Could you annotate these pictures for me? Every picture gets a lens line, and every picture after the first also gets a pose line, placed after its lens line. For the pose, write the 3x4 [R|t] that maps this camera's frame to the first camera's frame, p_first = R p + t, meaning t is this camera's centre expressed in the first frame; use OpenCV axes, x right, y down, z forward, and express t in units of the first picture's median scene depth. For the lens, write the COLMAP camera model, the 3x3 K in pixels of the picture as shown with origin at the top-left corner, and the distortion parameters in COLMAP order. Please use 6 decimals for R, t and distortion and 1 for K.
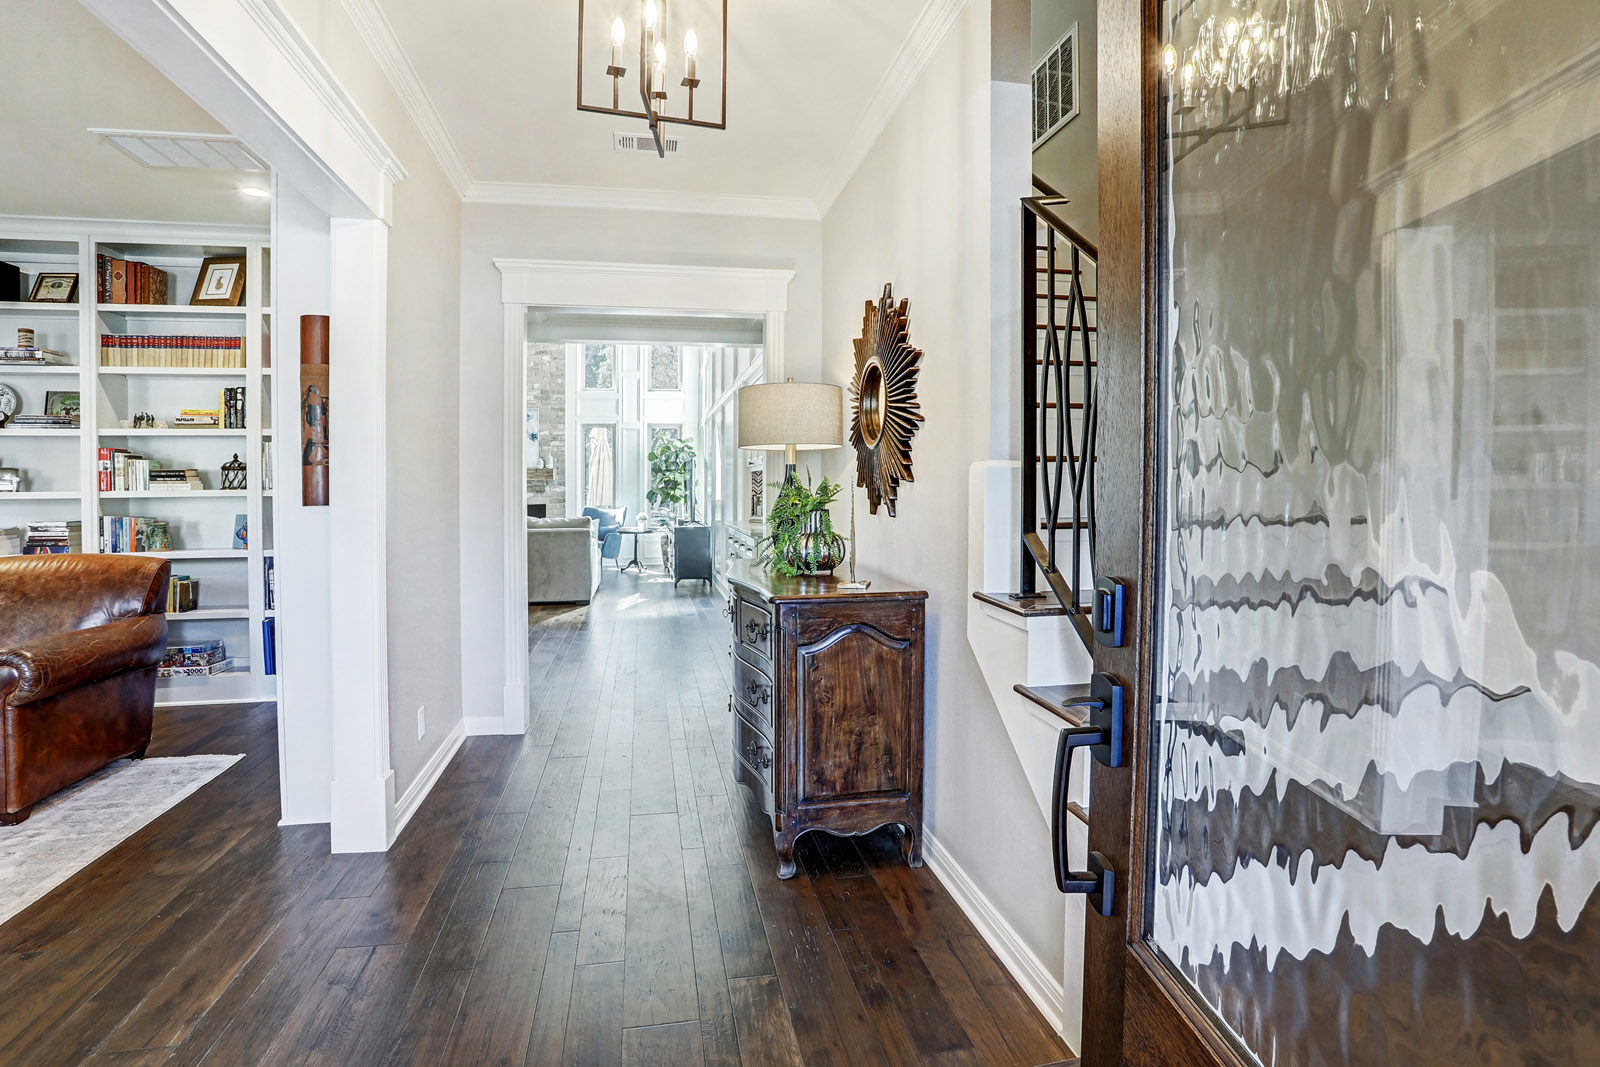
lens RADIAL K [[783.7, 0, 804.5], [0, 783.7, 512.2], [0, 0, 1]] dist [-0.084995, 0.030196]
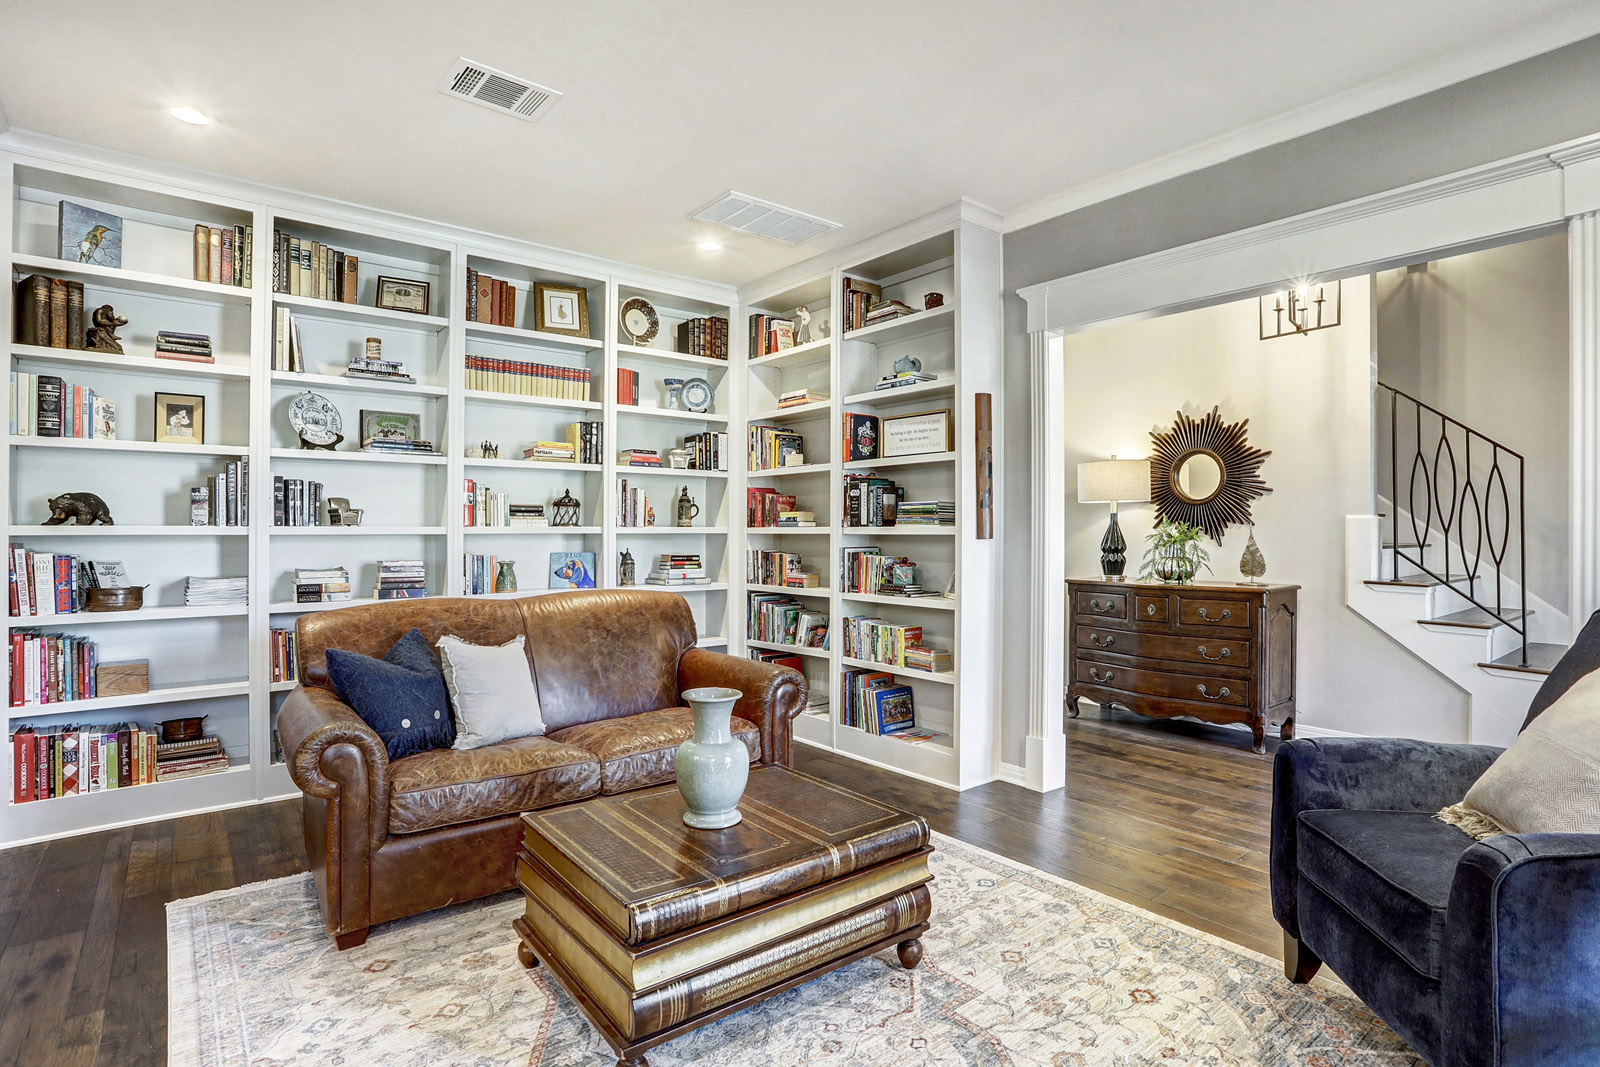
lens RADIAL K [[794.9, 0, 800.0], [0, 794.9, 533.5], [0, 0, 1]] dist [-0.060828, 0.031647]
pose [[0.891656, 0.003130, 0.452702, -0.962547], [0.008754, 0.999670, -0.024156, 0.006851], [-0.452629, 0.025502, 0.891334, -0.037261]]
